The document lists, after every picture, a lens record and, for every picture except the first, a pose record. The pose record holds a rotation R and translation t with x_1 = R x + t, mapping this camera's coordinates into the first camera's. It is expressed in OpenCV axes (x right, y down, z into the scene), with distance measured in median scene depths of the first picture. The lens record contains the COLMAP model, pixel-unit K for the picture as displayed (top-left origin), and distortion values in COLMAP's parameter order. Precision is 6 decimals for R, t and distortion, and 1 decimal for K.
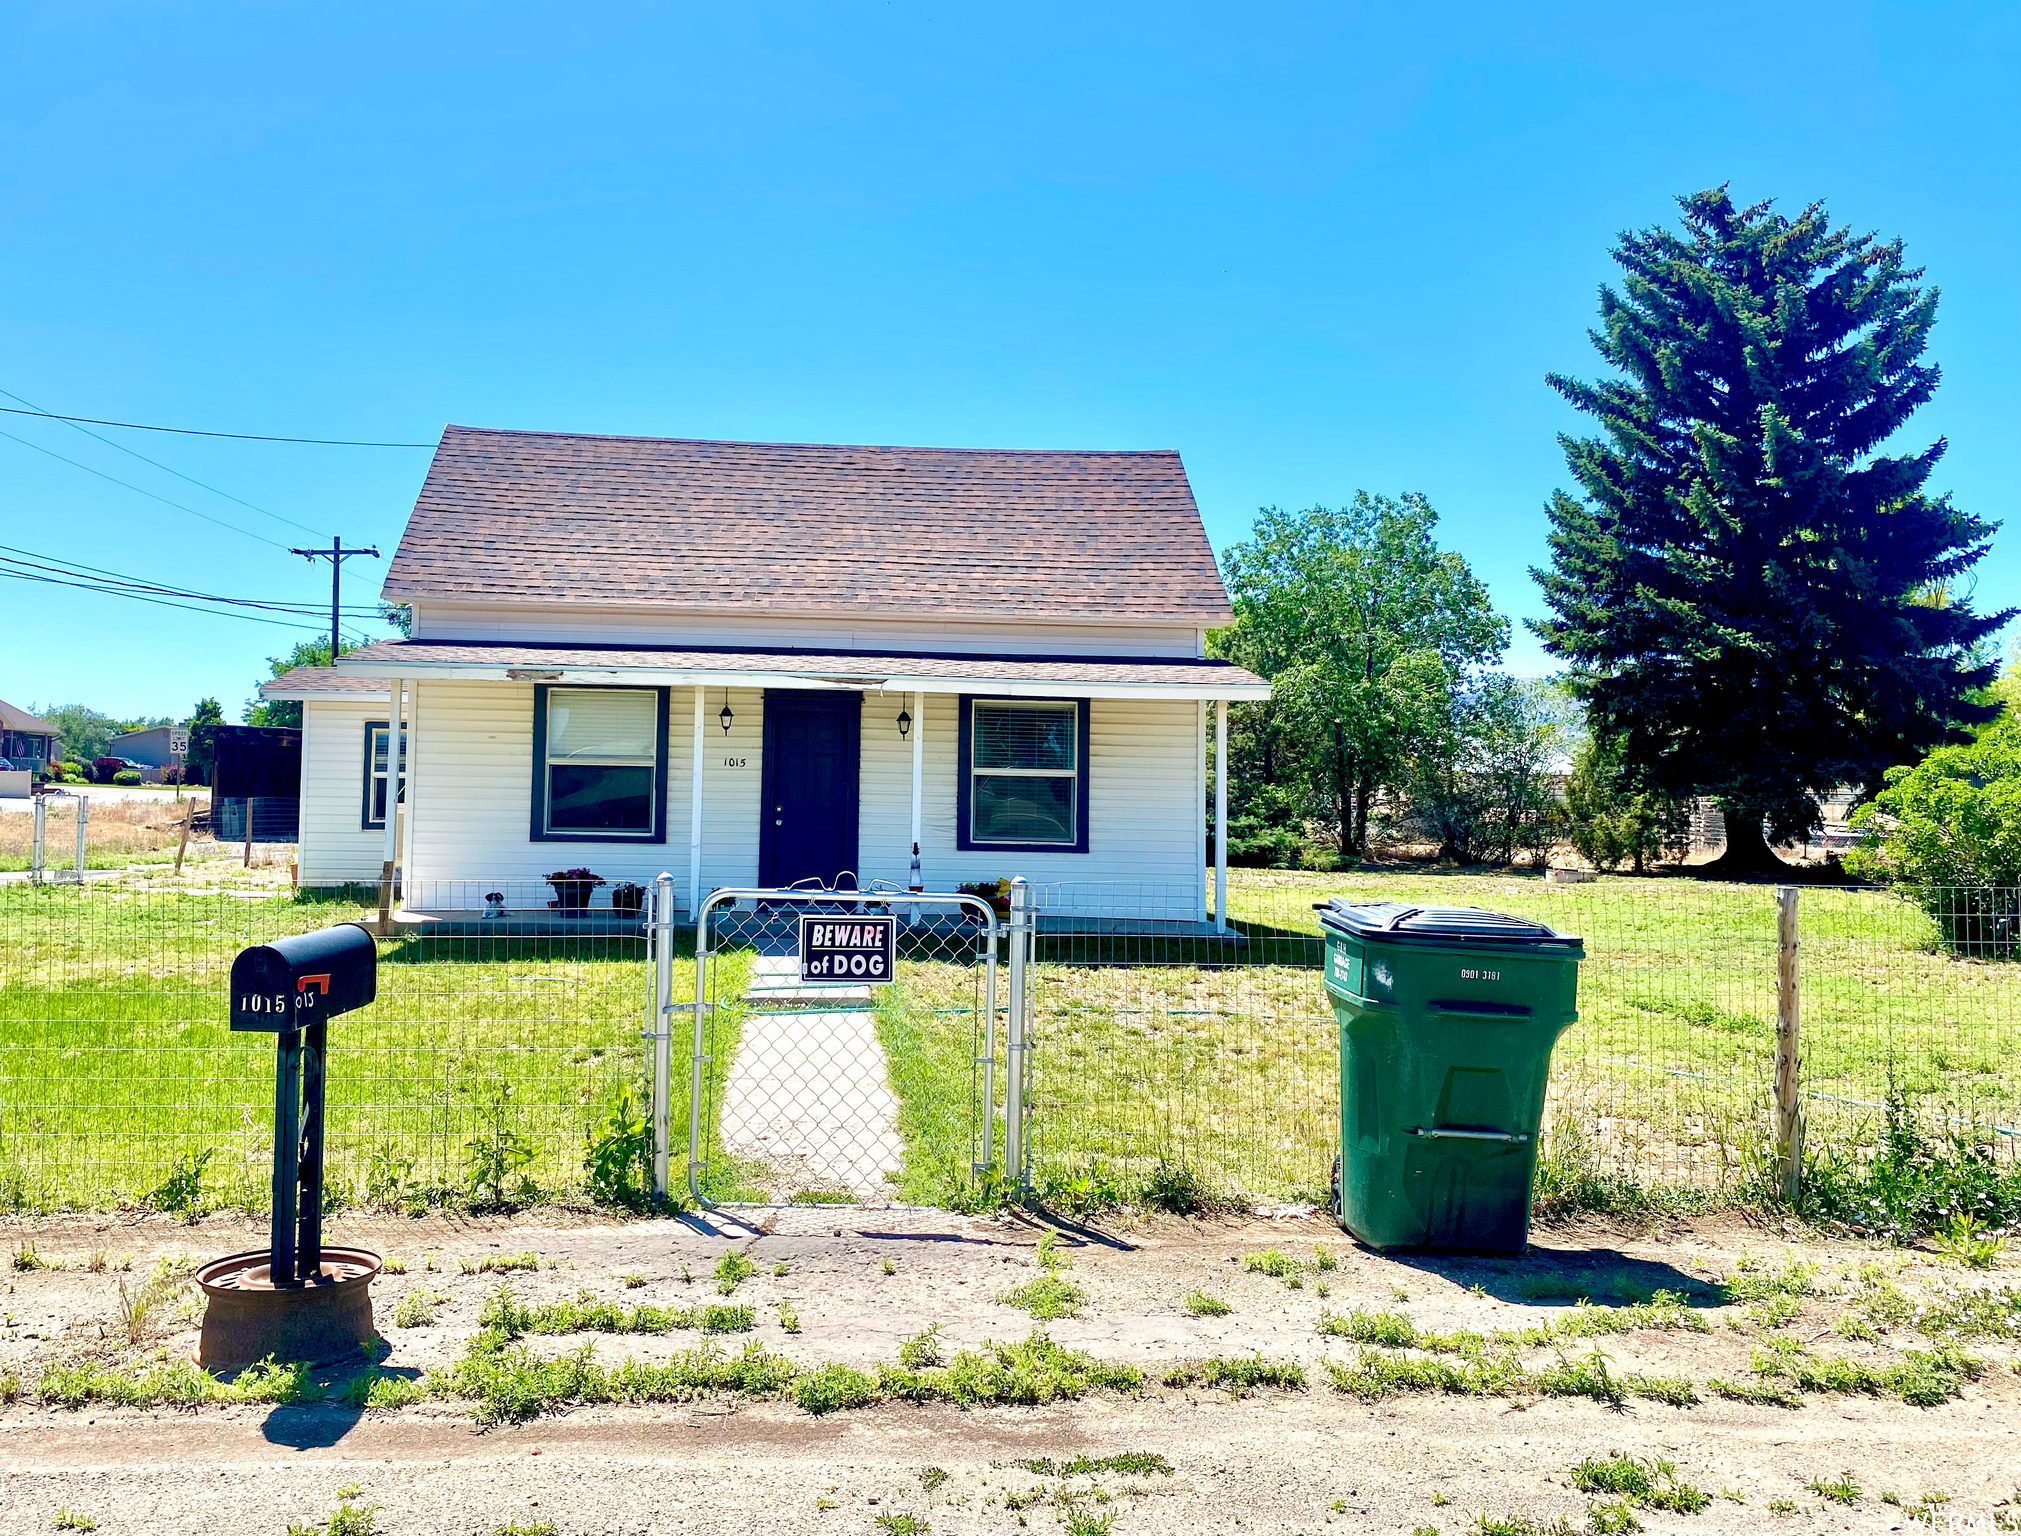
lens RADIAL K [[2581.9, 0, 1009.2], [0, 2581.9, 609.0], [0, 0, 1]] dist [0.126433, -0.721138]
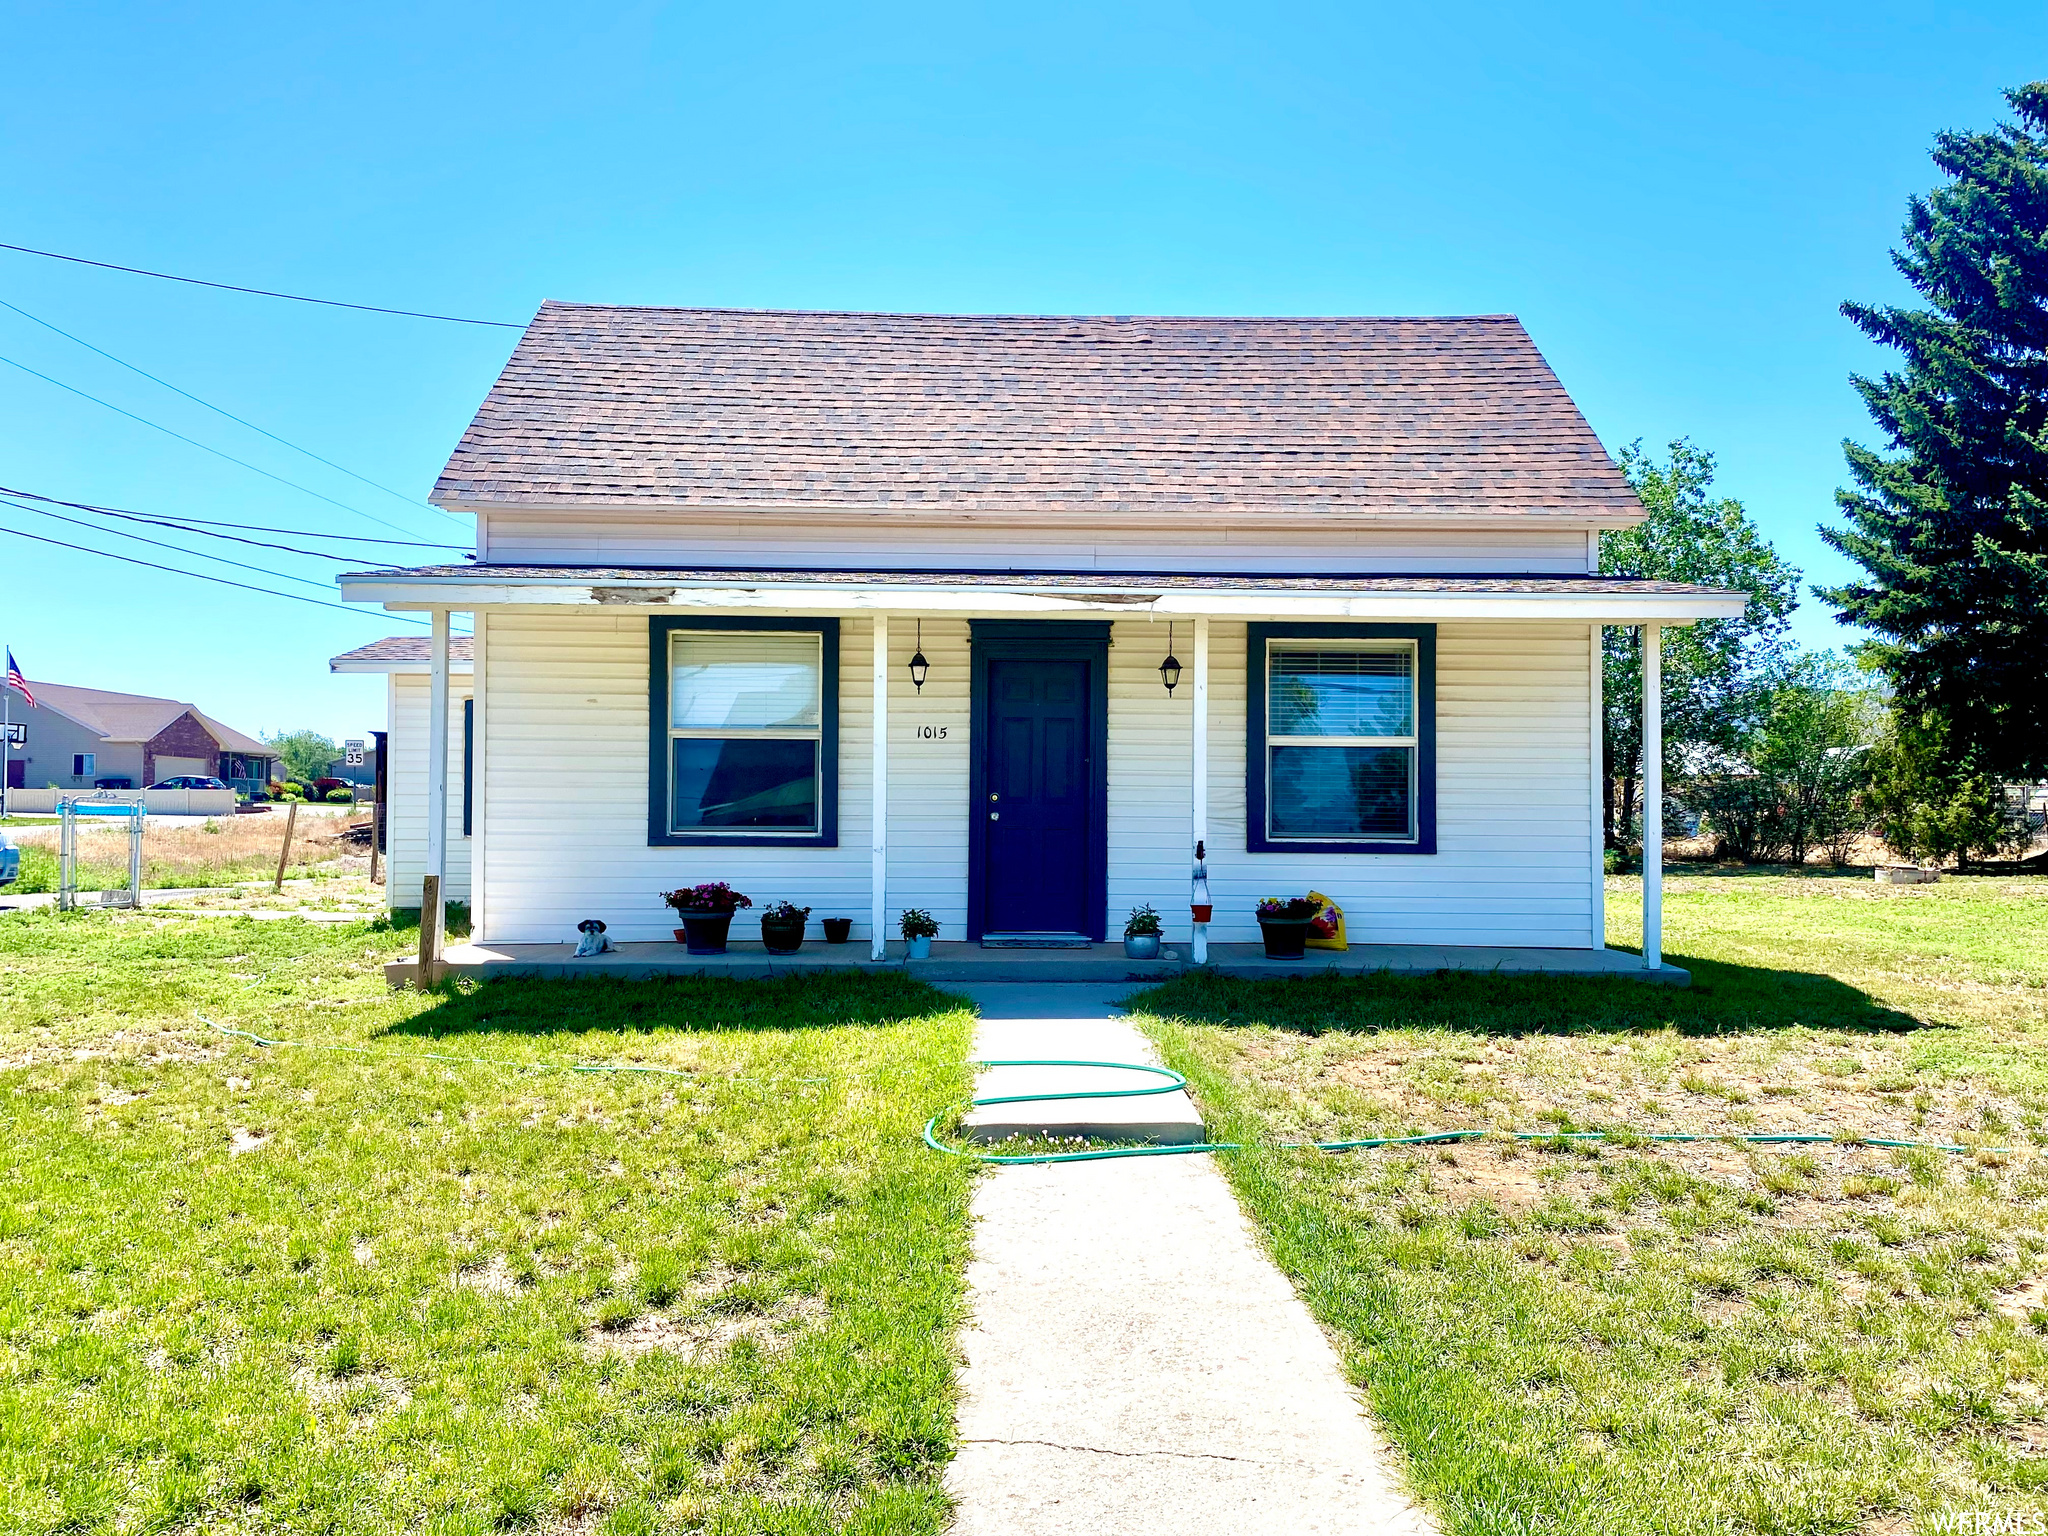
lens RADIAL K [[1556.3, 0, 1024.0], [0, 1556.3, 768.0], [0, 0, 1]] dist [0.021672, -0.039099]
pose [[0.999313, -0.013740, -0.034418, -0.065917], [0.014891, 0.999331, 0.033414, 0.054996], [0.033936, -0.033903, 0.998849, 0.570807]]
